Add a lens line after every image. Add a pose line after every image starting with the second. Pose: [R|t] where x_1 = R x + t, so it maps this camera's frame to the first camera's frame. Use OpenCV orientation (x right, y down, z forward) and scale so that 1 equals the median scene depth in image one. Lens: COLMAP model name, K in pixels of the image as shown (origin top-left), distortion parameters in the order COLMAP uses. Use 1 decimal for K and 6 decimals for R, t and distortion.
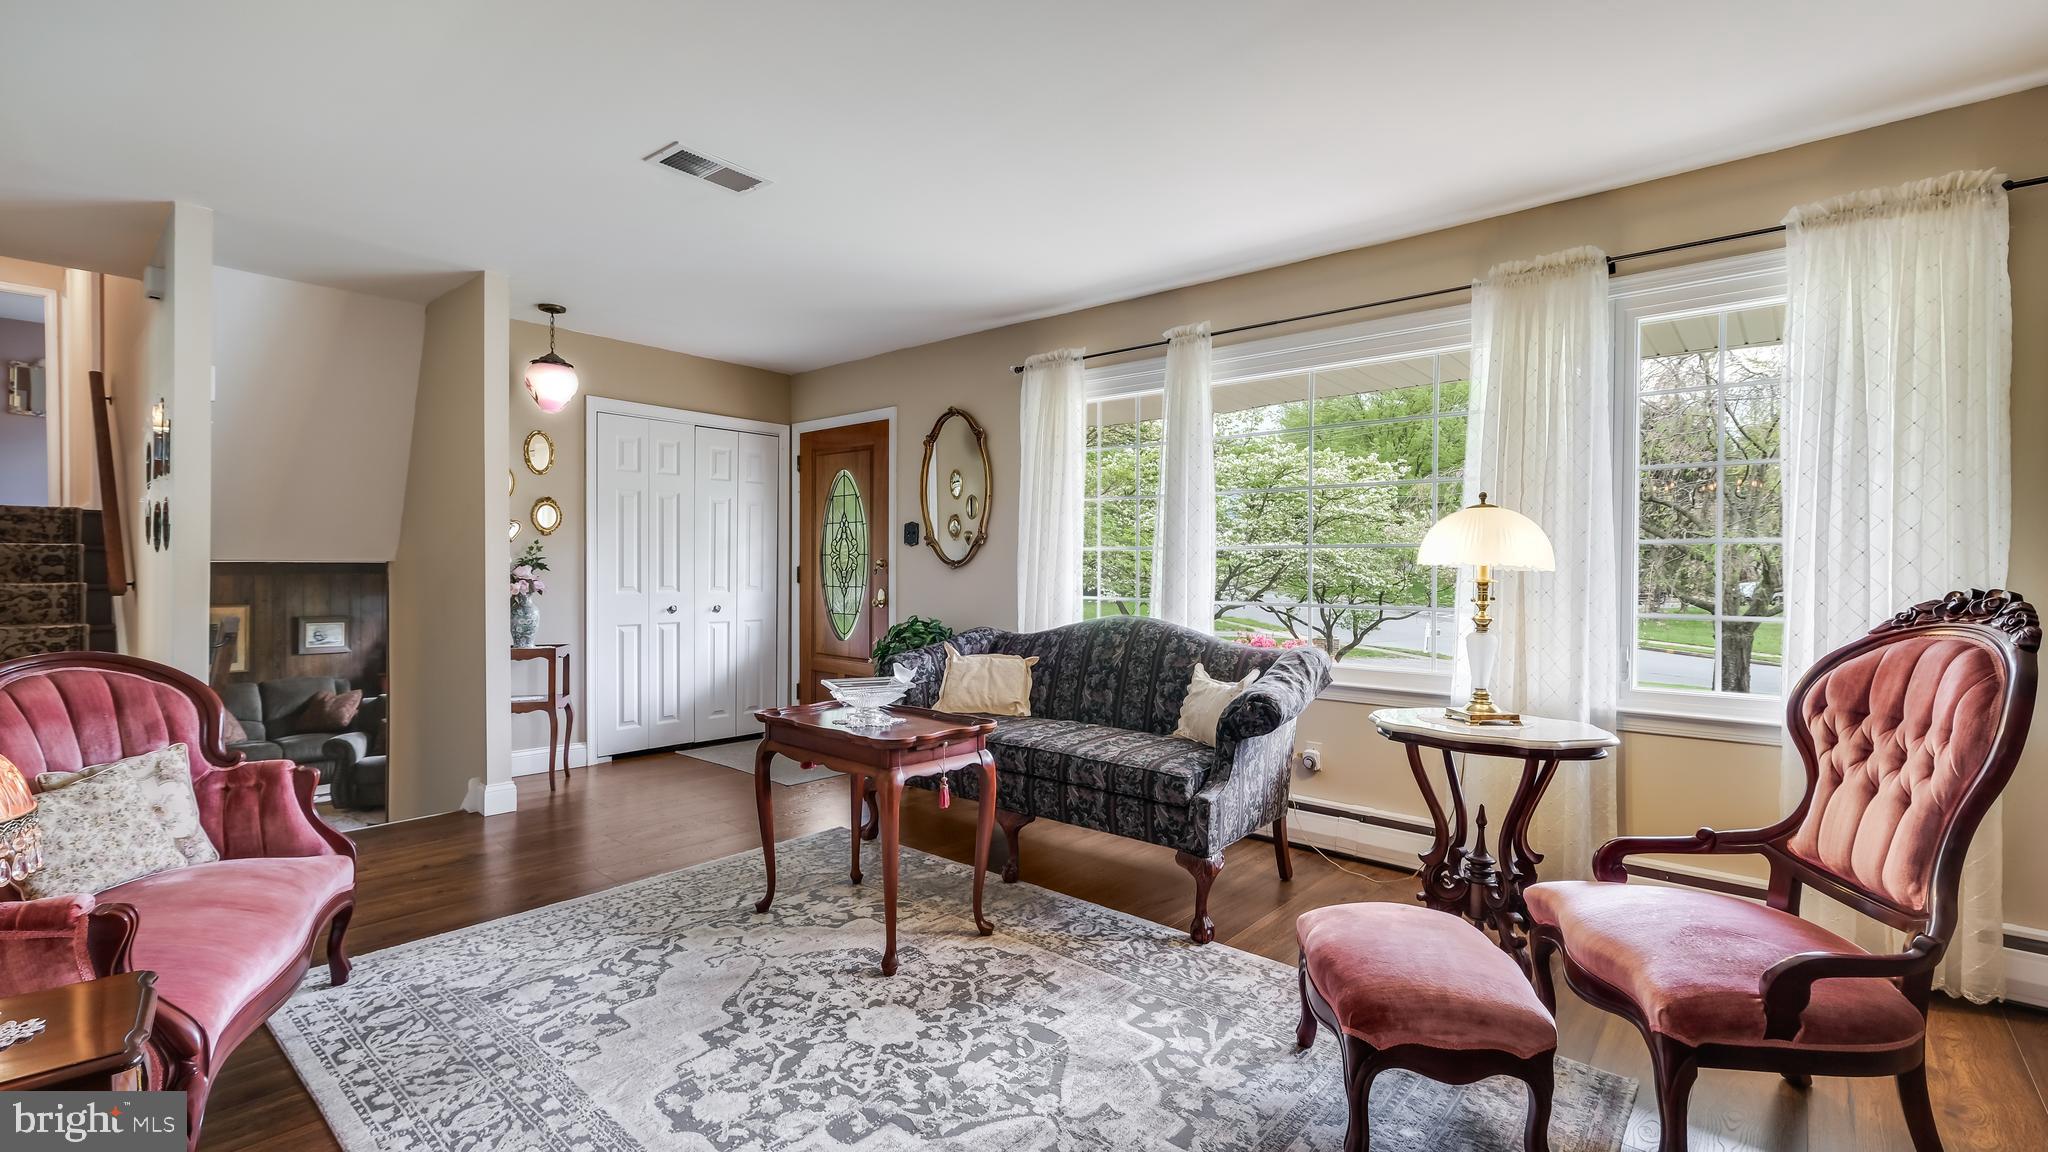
lens RADIAL K [[898.4, 0, 1030.0], [0, 898.4, 581.9], [0, 0, 1]] dist [0.008583, 0.000751]
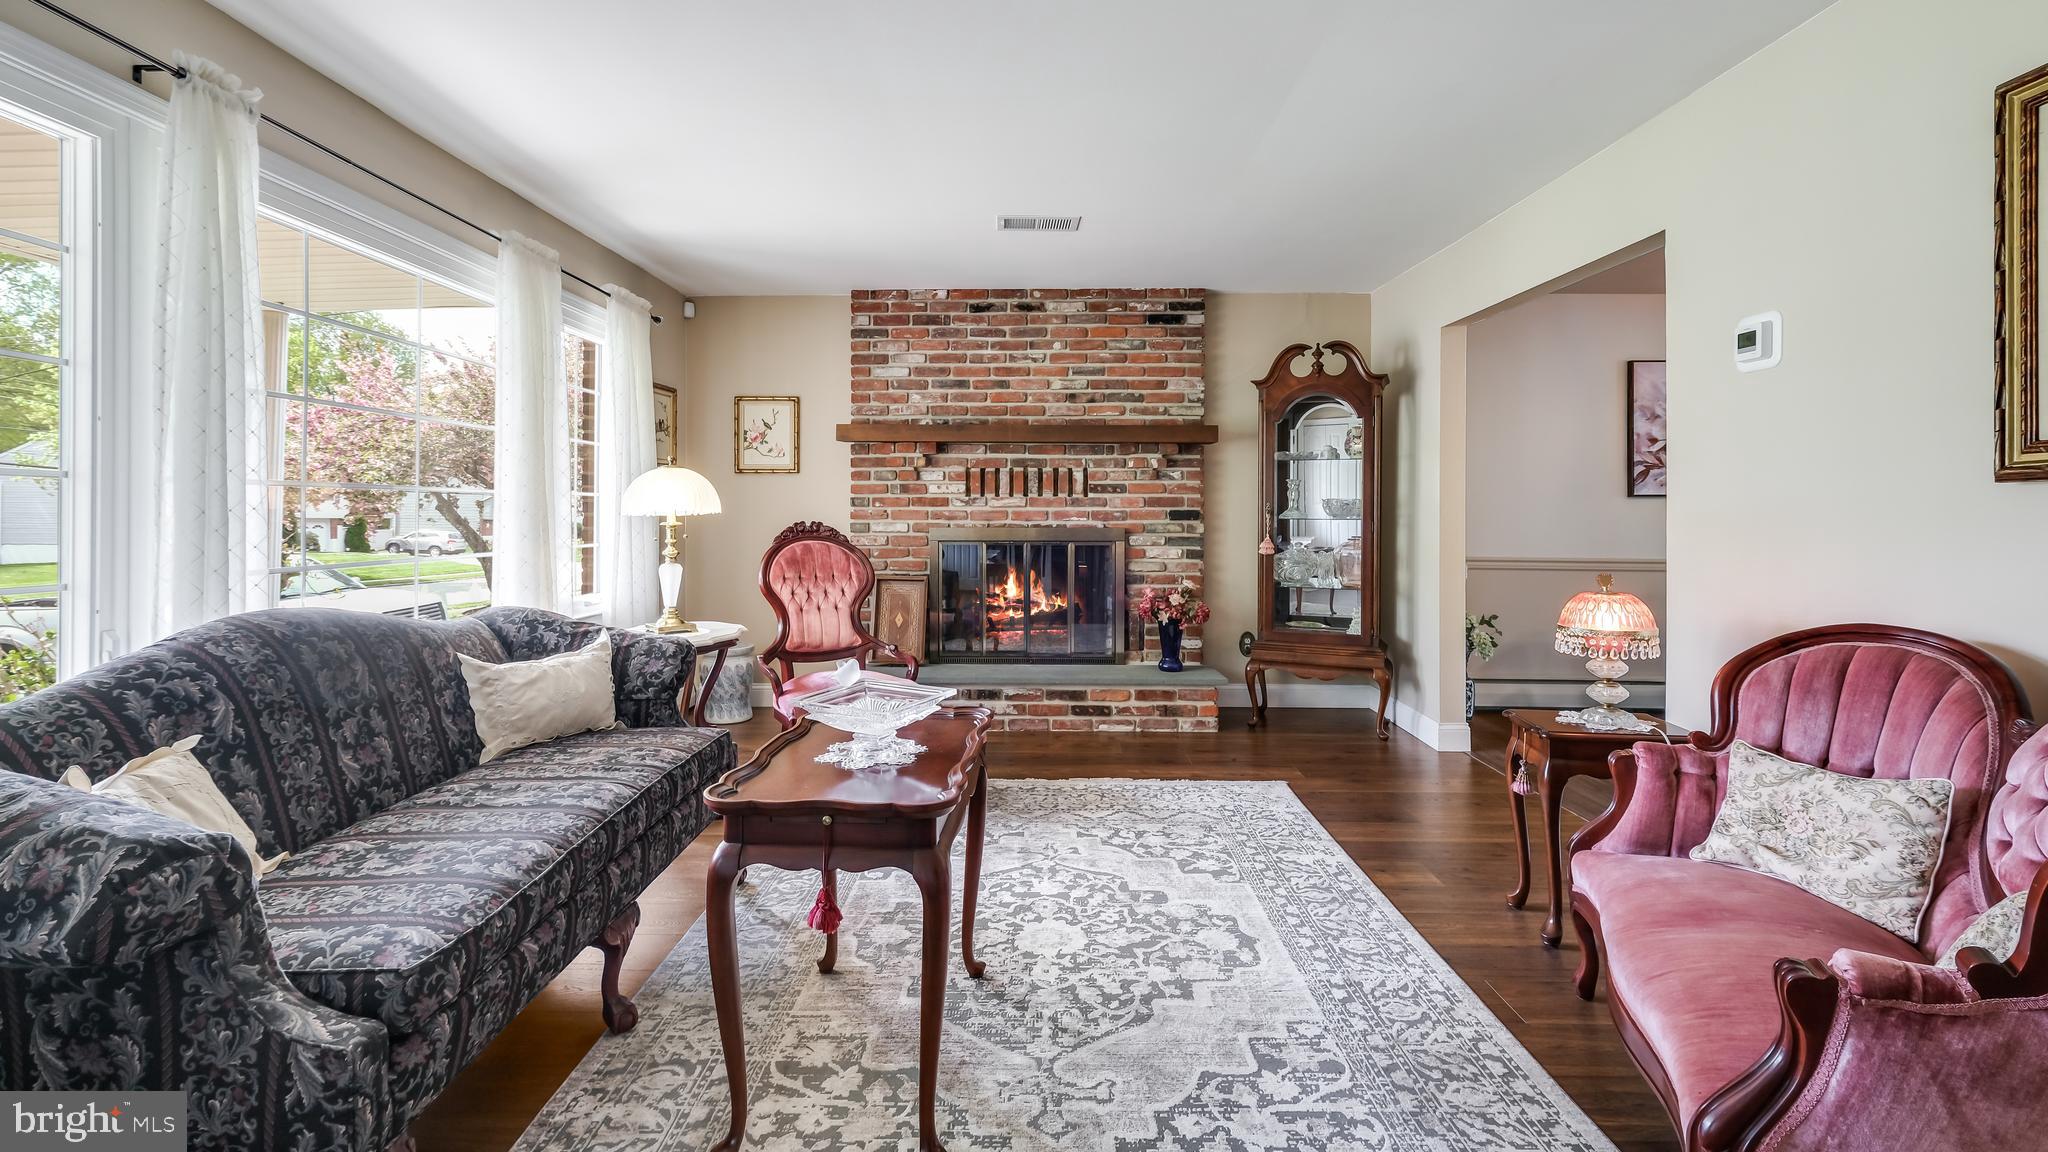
lens RADIAL K [[898.4, 0, 1018.3], [0, 898.4, 509.1], [0, 0, 1]] dist [0.008583, 0.000751]
pose [[-0.639457, -0.002700, 0.768823, -0.952365], [0.012006, 0.999837, 0.013497, -0.037274], [-0.768734, 0.017862, -0.639320, 1.688233]]
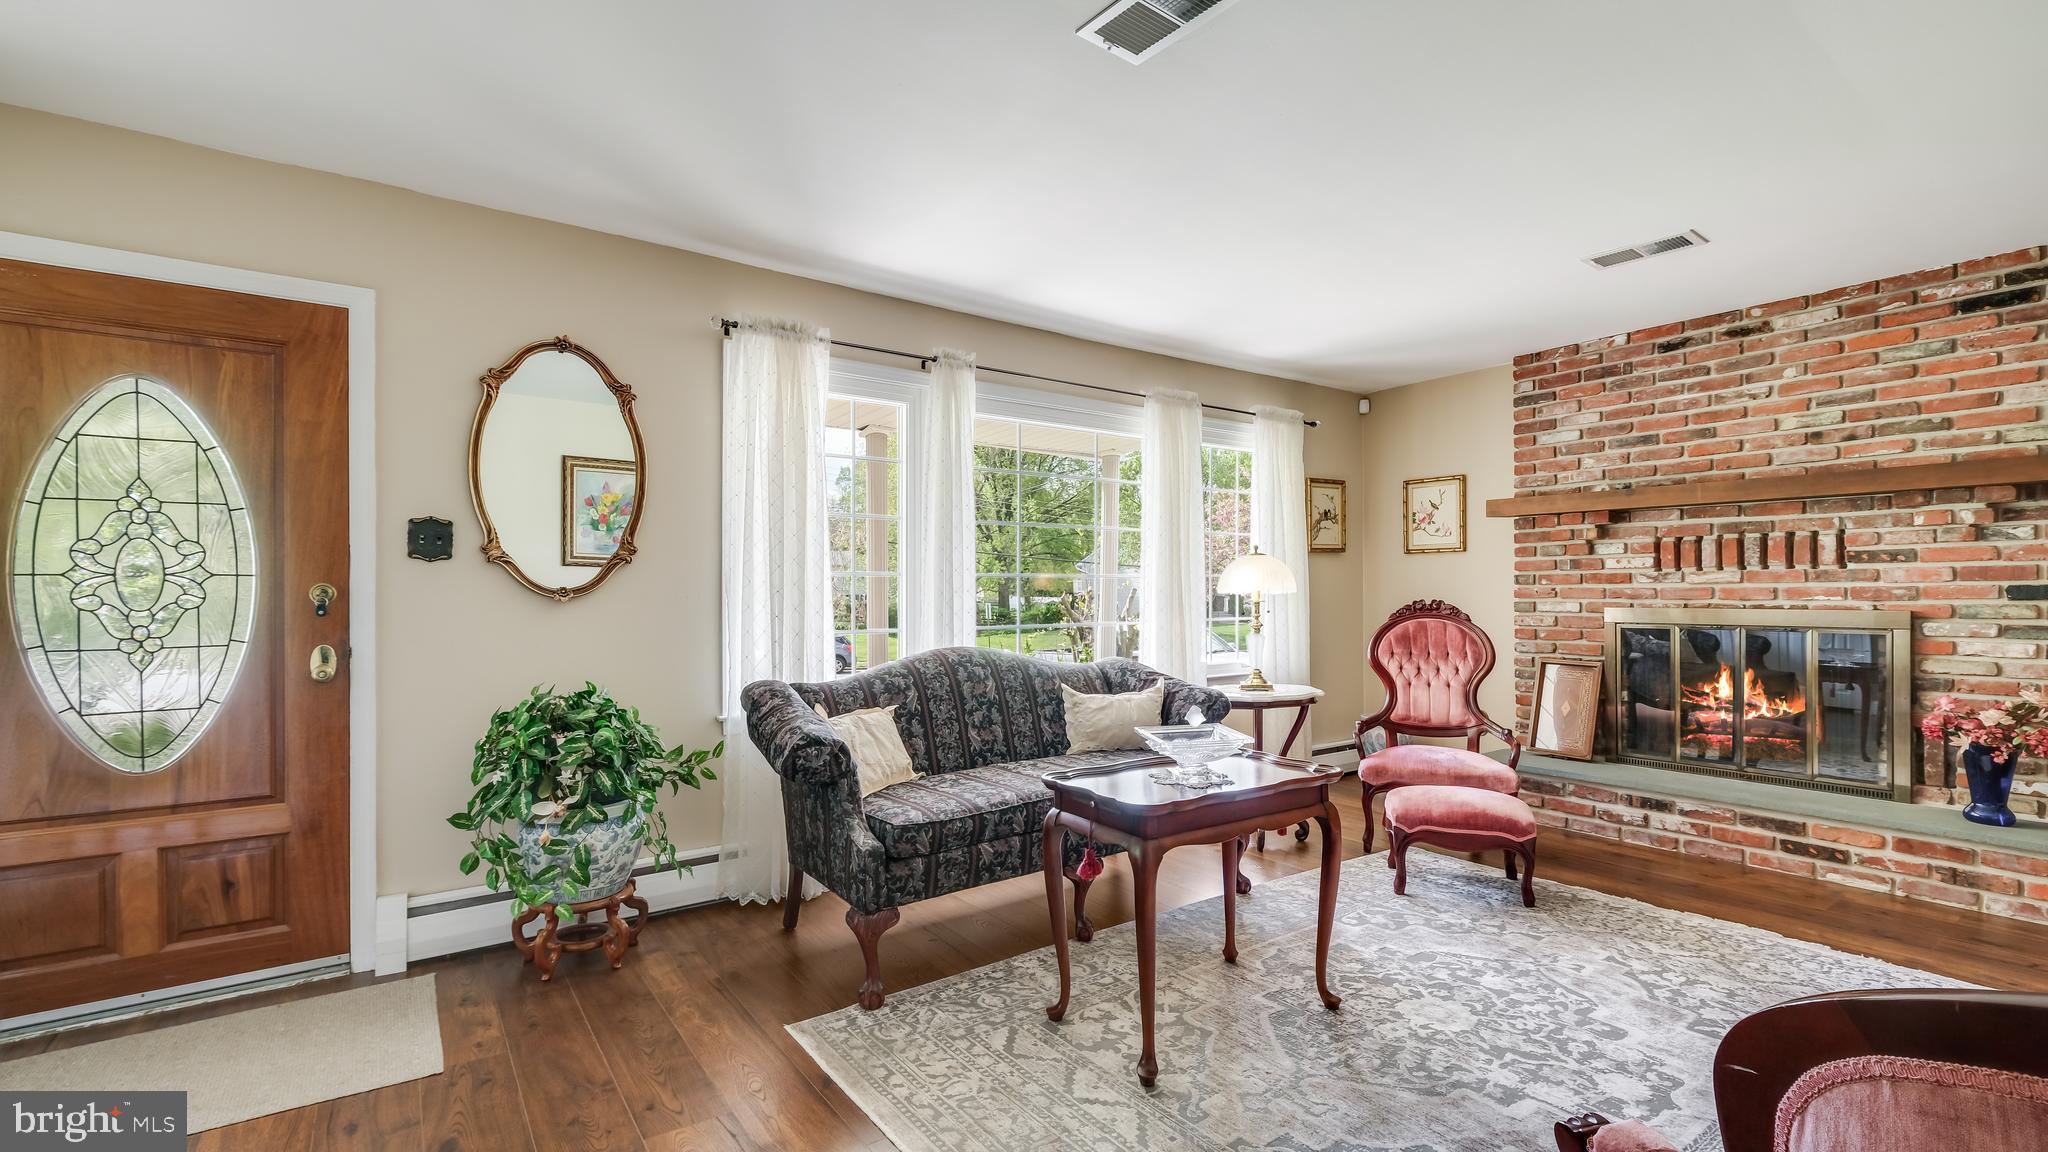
lens RADIAL K [[898.4, 0, 1028.4], [0, 898.4, 588.6], [0, 0, 1]] dist [0.008583, 0.000751]
pose [[0.227510, -0.002220, 0.973773, -1.317257], [0.025038, 0.999680, -0.003571, -0.029719], [-0.973454, 0.025193, 0.227493, 1.204060]]
